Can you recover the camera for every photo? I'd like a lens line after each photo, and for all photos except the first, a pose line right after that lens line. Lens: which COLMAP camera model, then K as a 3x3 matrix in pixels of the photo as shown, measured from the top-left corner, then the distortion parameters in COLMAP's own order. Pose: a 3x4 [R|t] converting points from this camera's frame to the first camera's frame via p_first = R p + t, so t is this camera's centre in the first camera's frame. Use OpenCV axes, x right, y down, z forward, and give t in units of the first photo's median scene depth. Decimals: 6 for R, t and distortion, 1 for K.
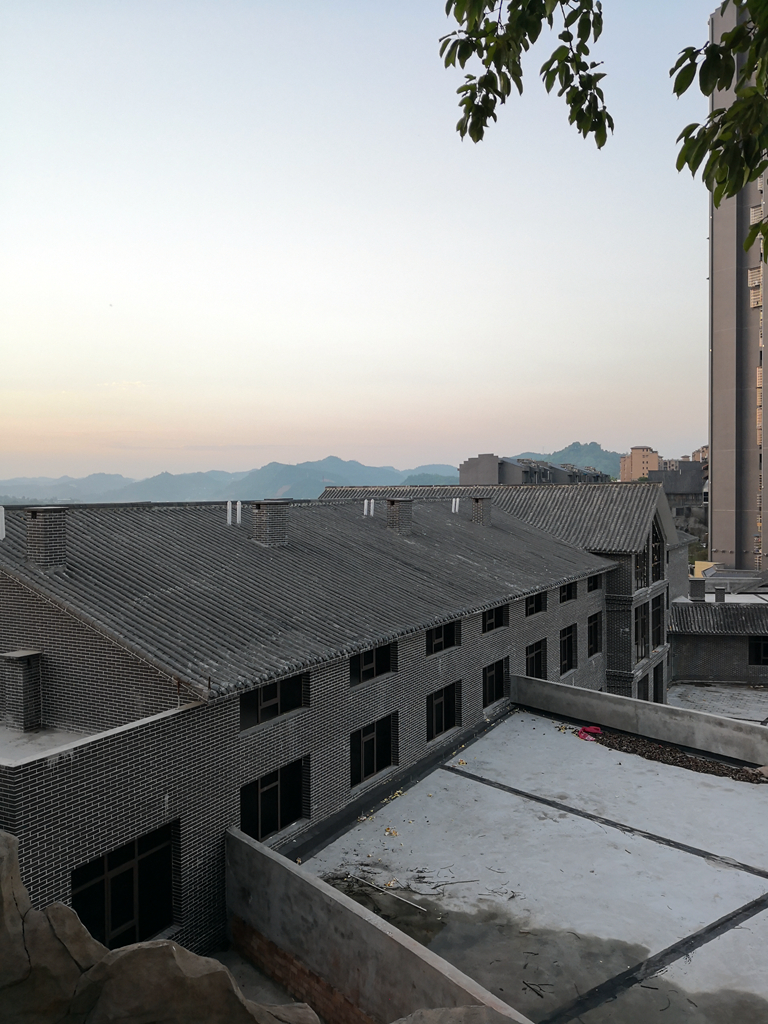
lens RADIAL K [[830.7, 0, 384.0], [0, 830.7, 512.0], [0, 0, 1]] dist [0.003378, -0.000186]
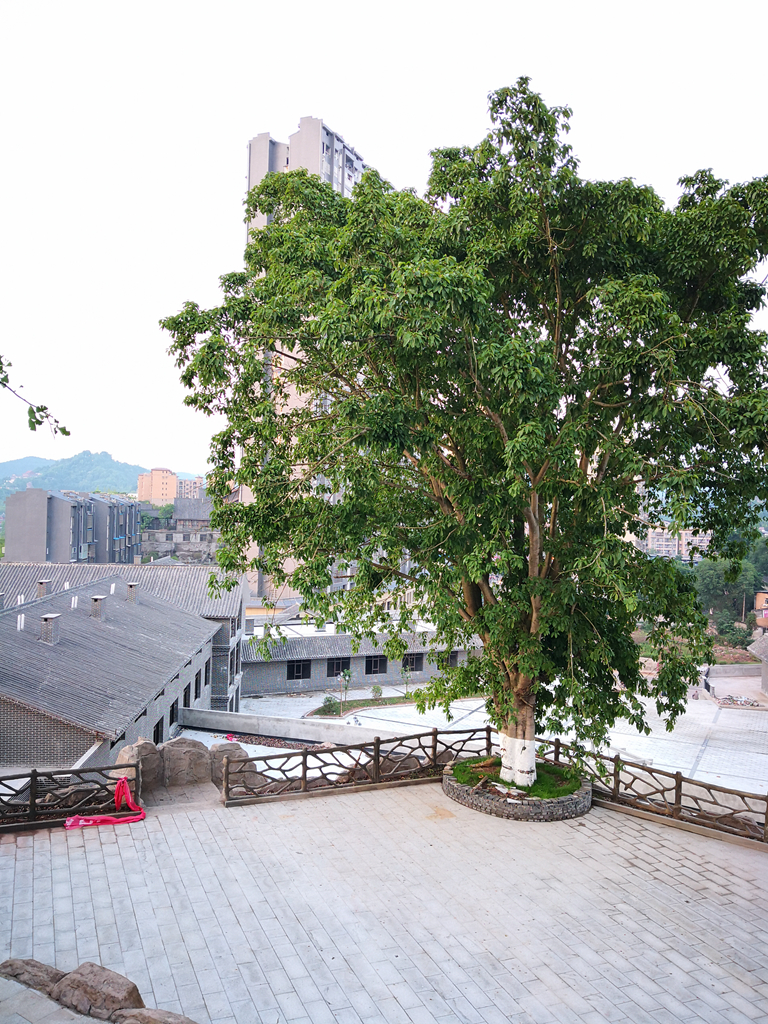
lens RADIAL K [[830.7, 0, 384.0], [0, 830.7, 512.0], [0, 0, 1]] dist [0.003378, -0.000186]
pose [[0.838433, 0.022076, 0.544557, -0.289420], [-0.016008, 0.999746, -0.015882, -0.119668], [-0.544769, 0.004599, 0.838573, -0.414984]]
